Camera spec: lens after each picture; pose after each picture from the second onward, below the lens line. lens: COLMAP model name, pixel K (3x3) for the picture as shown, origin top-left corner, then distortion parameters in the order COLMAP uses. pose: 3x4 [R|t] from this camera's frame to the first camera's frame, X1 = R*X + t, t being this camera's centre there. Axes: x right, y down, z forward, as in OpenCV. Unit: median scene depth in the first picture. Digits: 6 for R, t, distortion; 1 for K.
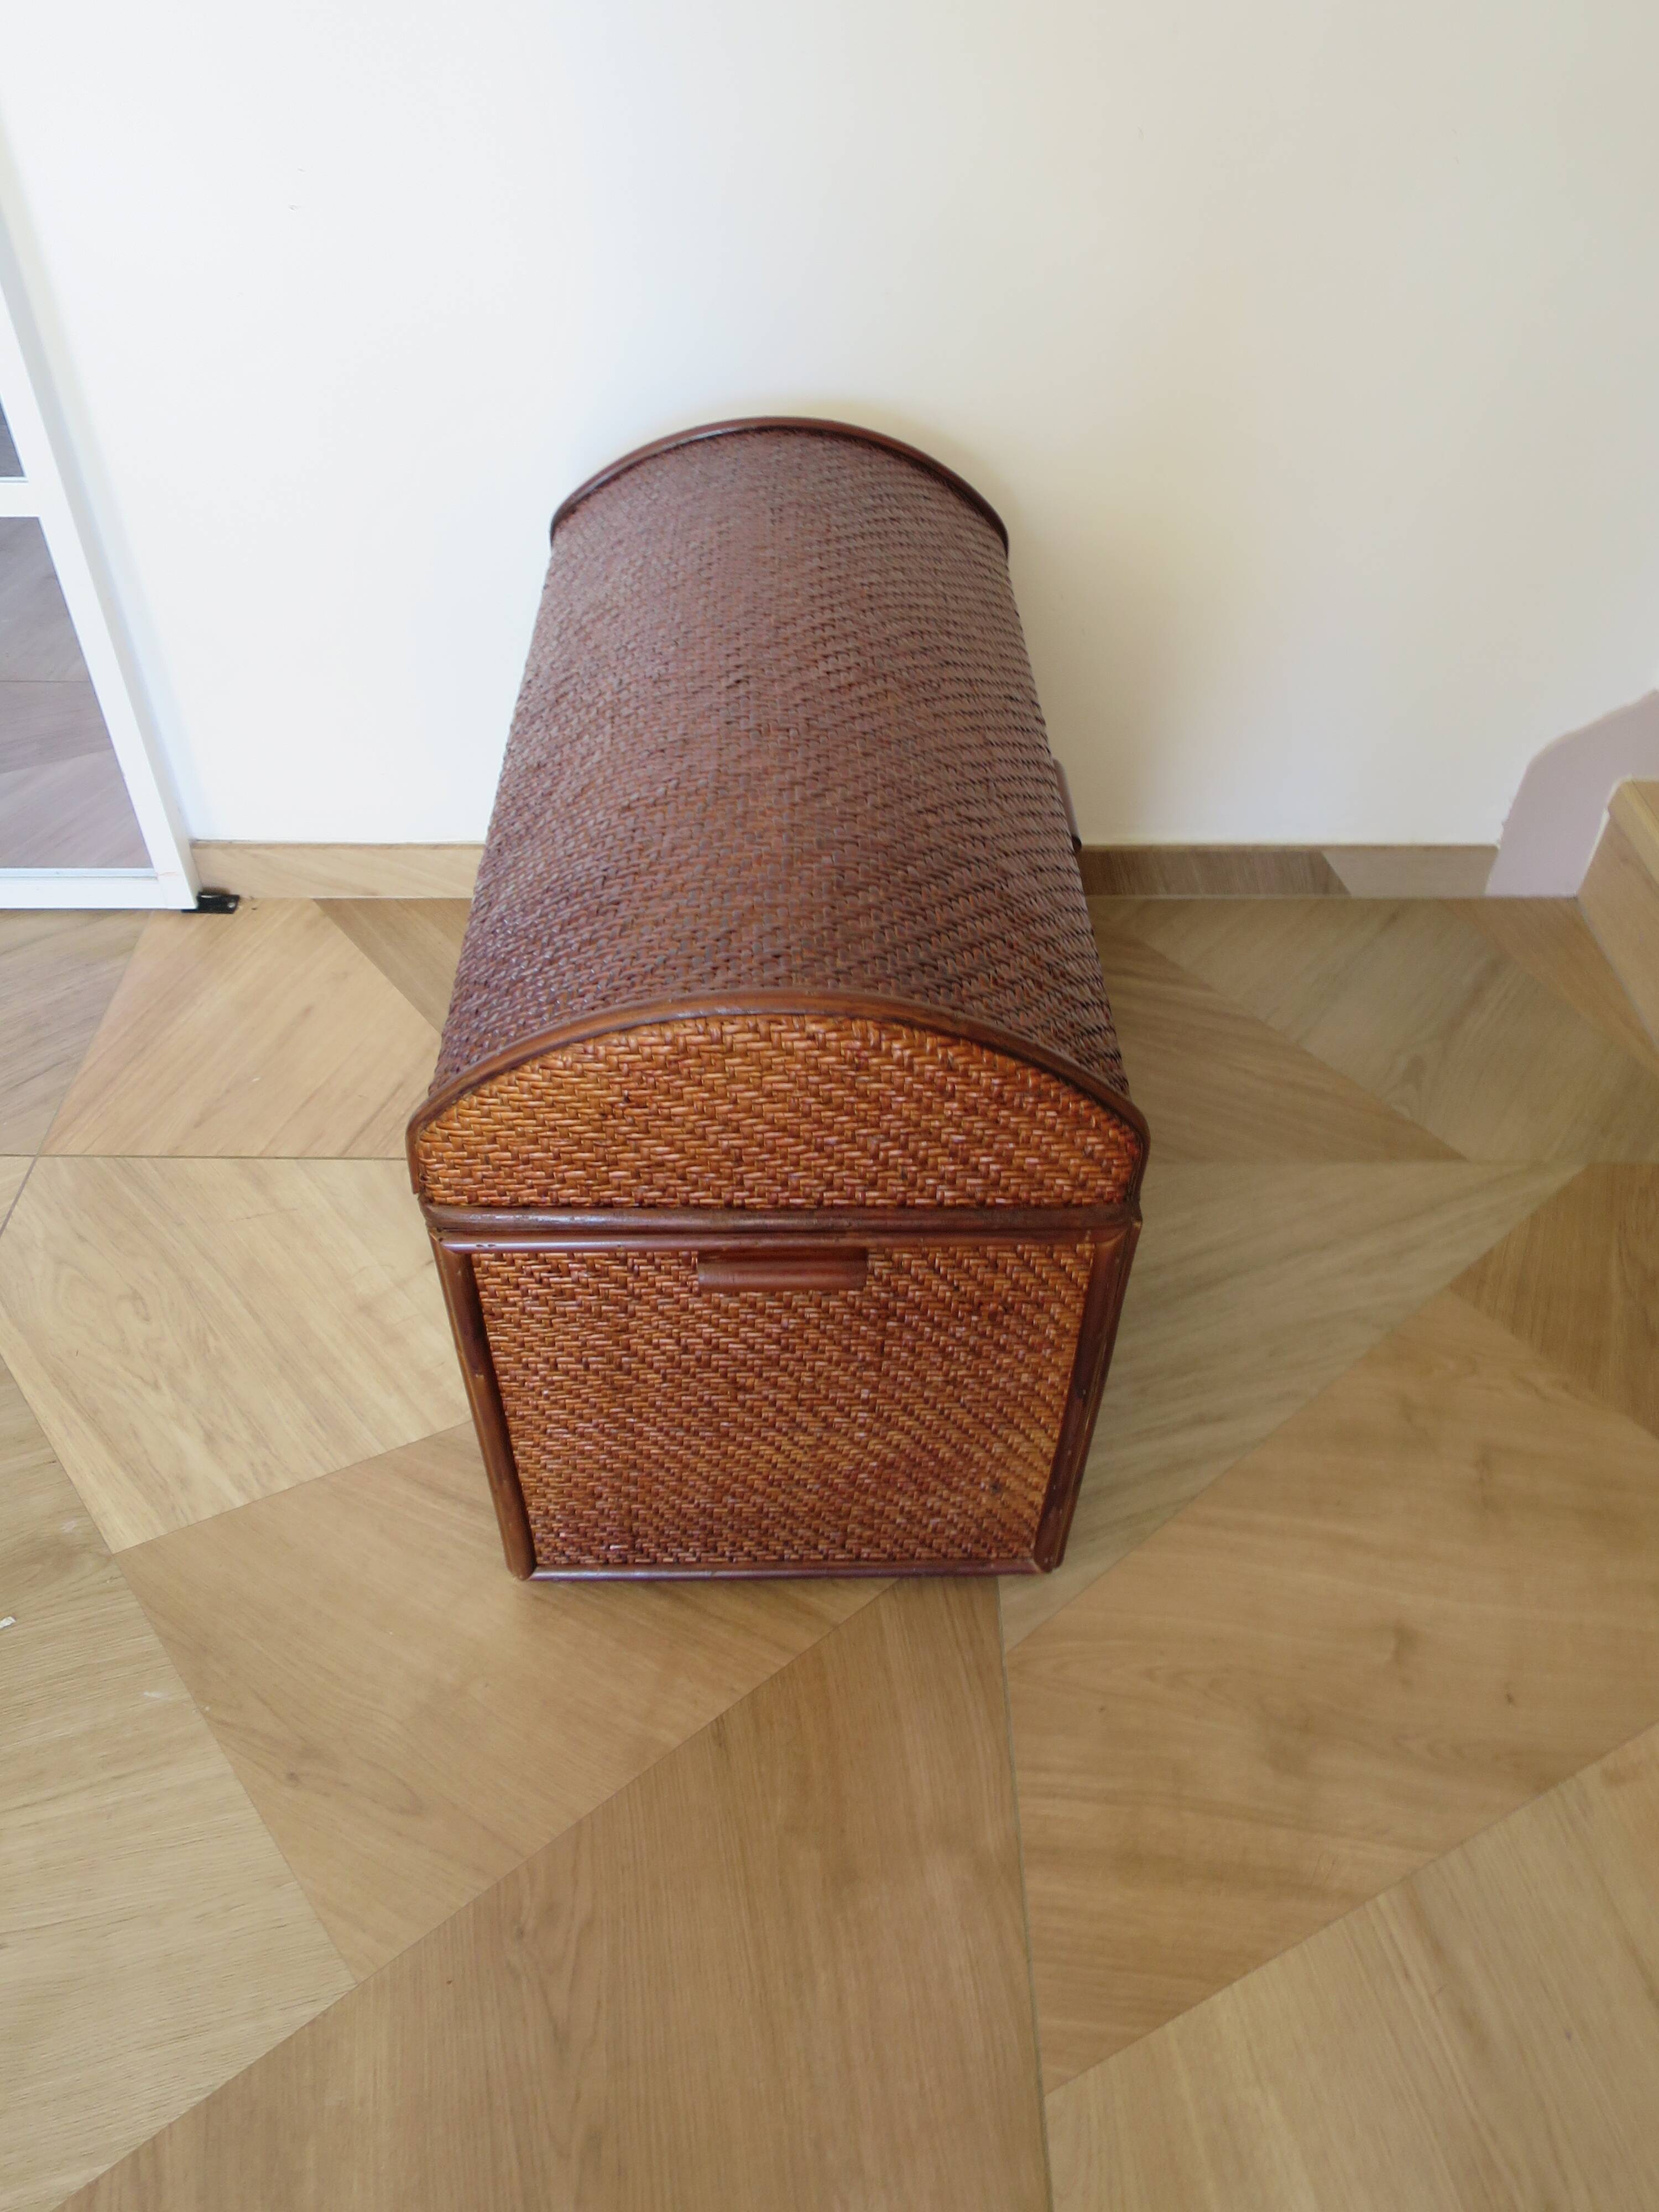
lens RADIAL K [[1591.2, 0, 827.0], [0, 1591.2, 1101.8], [0, 0, 1]] dist [-0.048093, 0.012268]
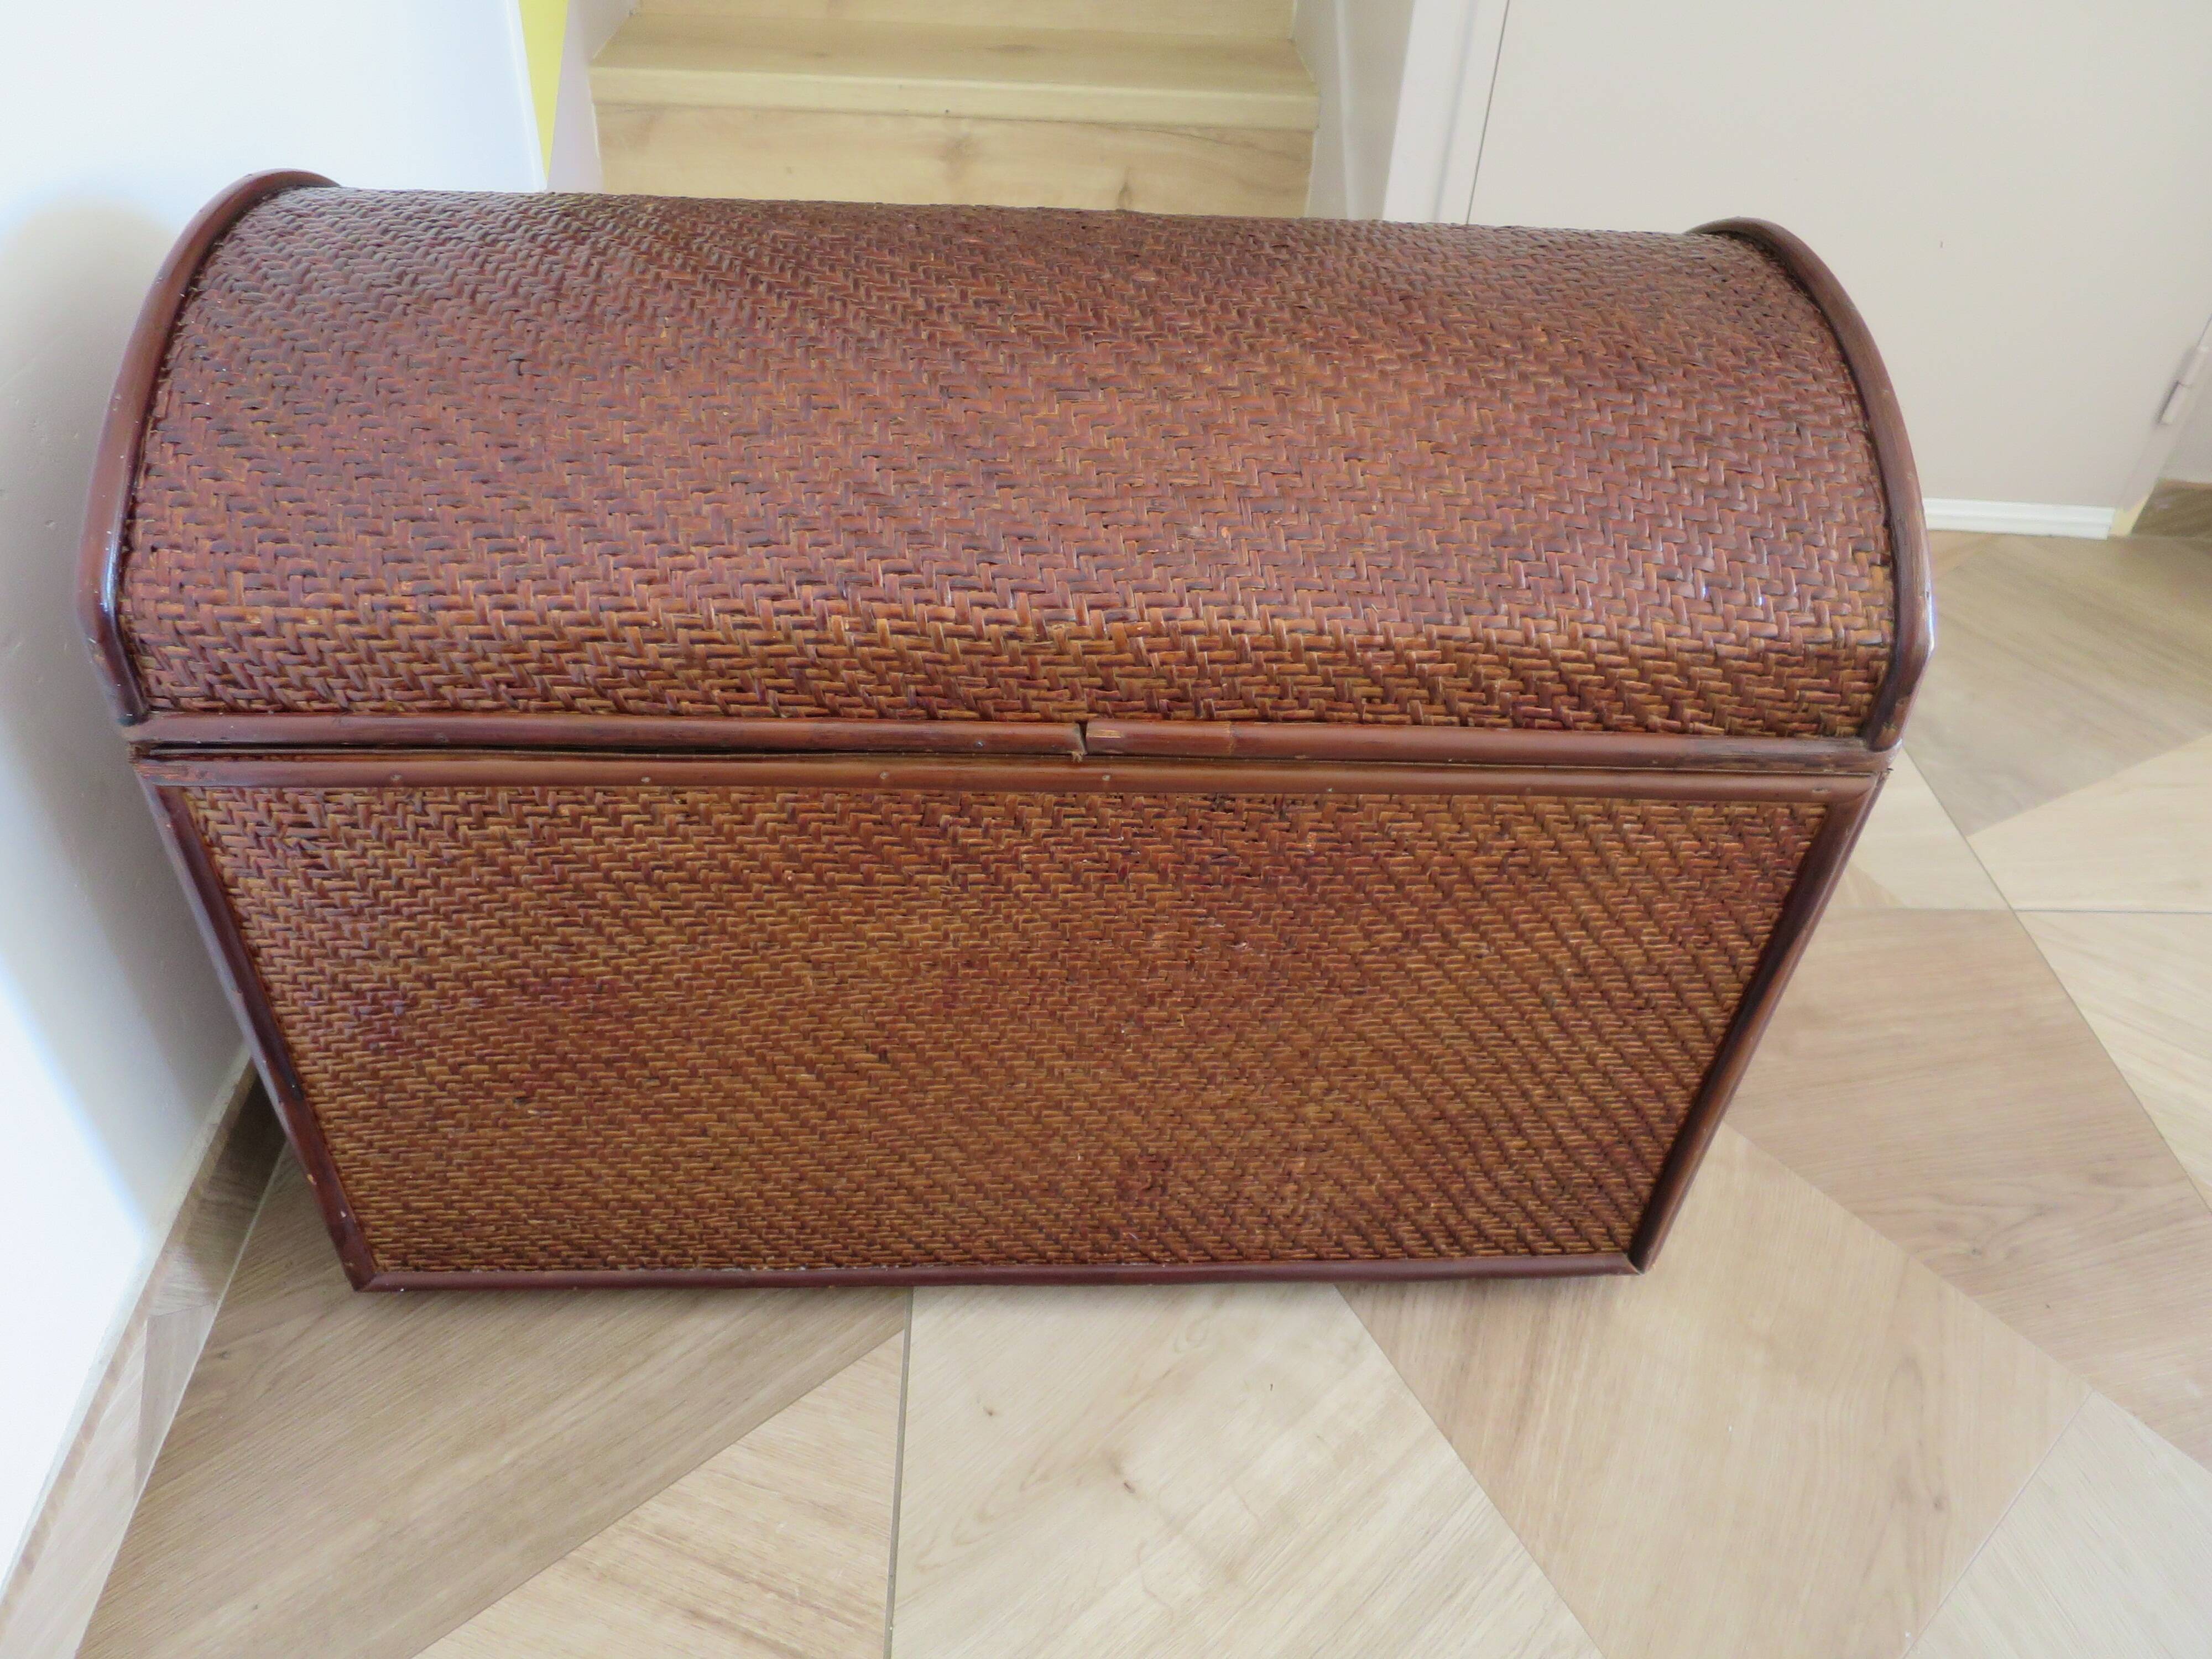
lens RADIAL K [[1591.2, 0, 1105.6], [0, 1591.2, 829.2], [0, 0, 1]] dist [-0.048093, 0.012268]
pose [[-0.024983, -0.664563, 0.746814, -0.603610], [0.660319, 0.549916, 0.511440, -0.405625], [-0.750570, 0.505913, 0.425085, 0.684468]]
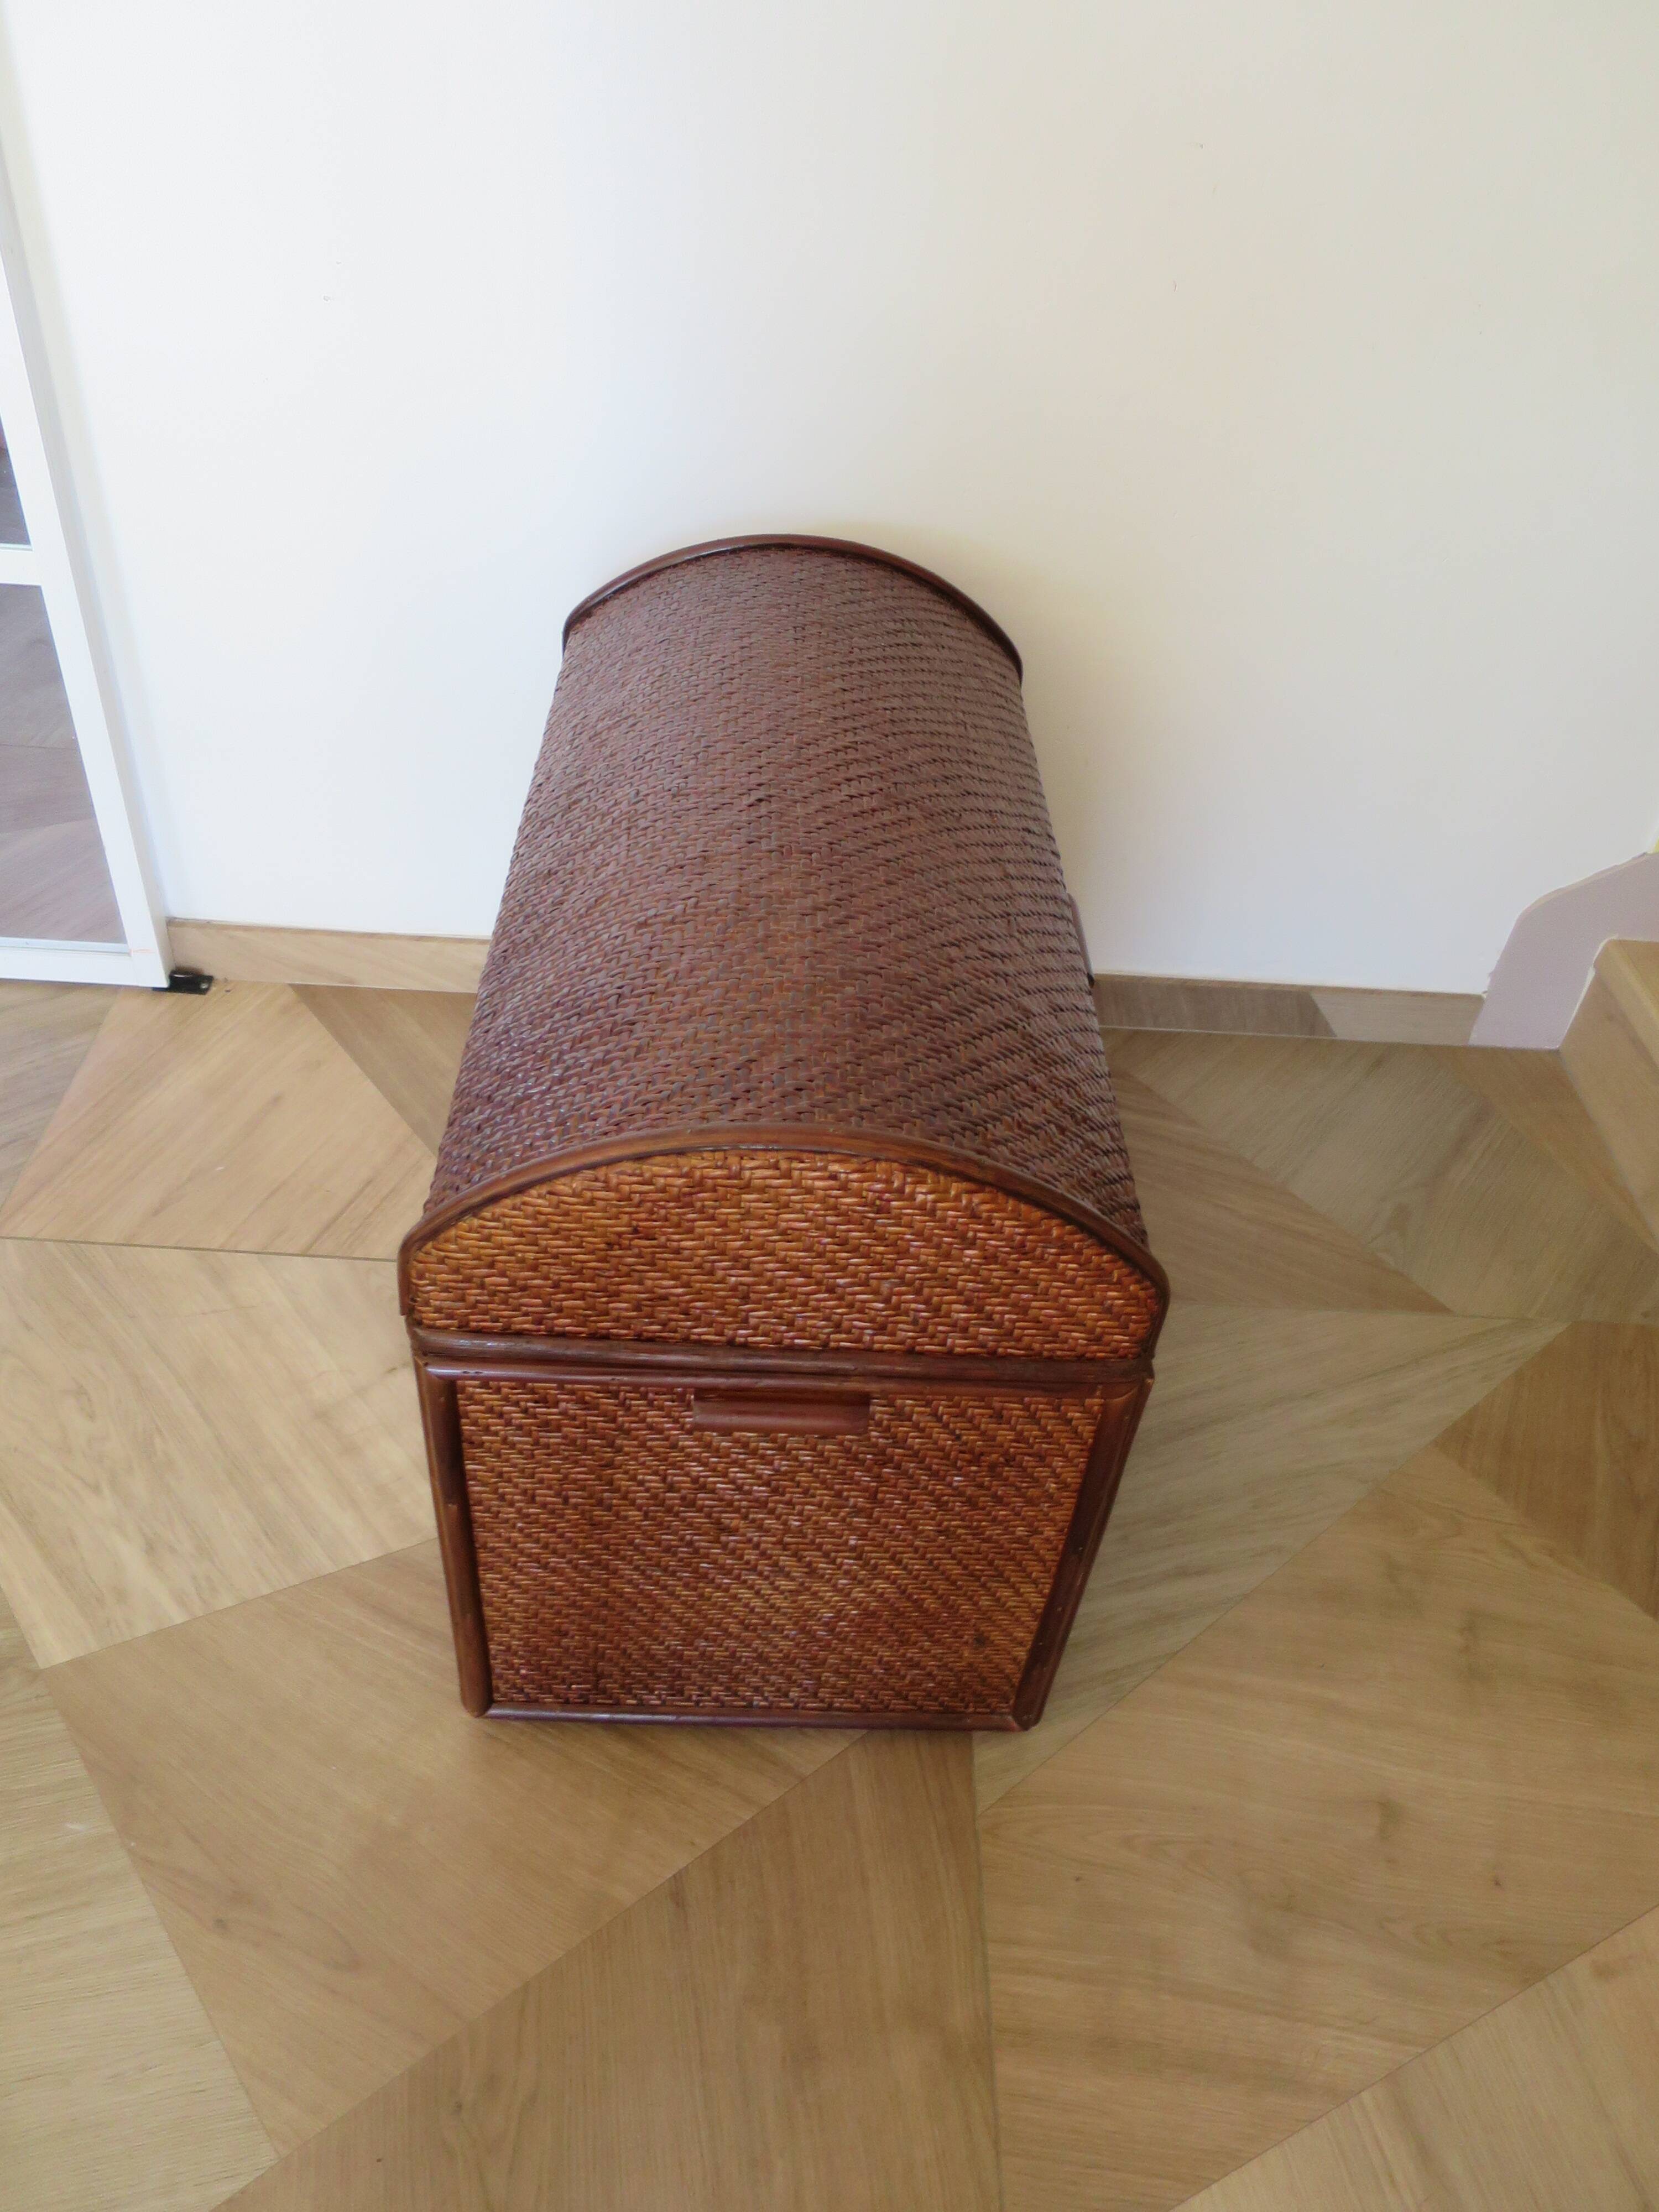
lens RADIAL K [[1591.2, 0, 827.2], [0, 1591.2, 1104.5], [0, 0, 1]] dist [-0.048093, 0.012268]
pose [[0.998091, 0.051979, 0.033356, -0.030226], [-0.049886, 0.996904, -0.060782, -0.016013], [-0.036412, 0.059002, 0.997594, 0.023849]]
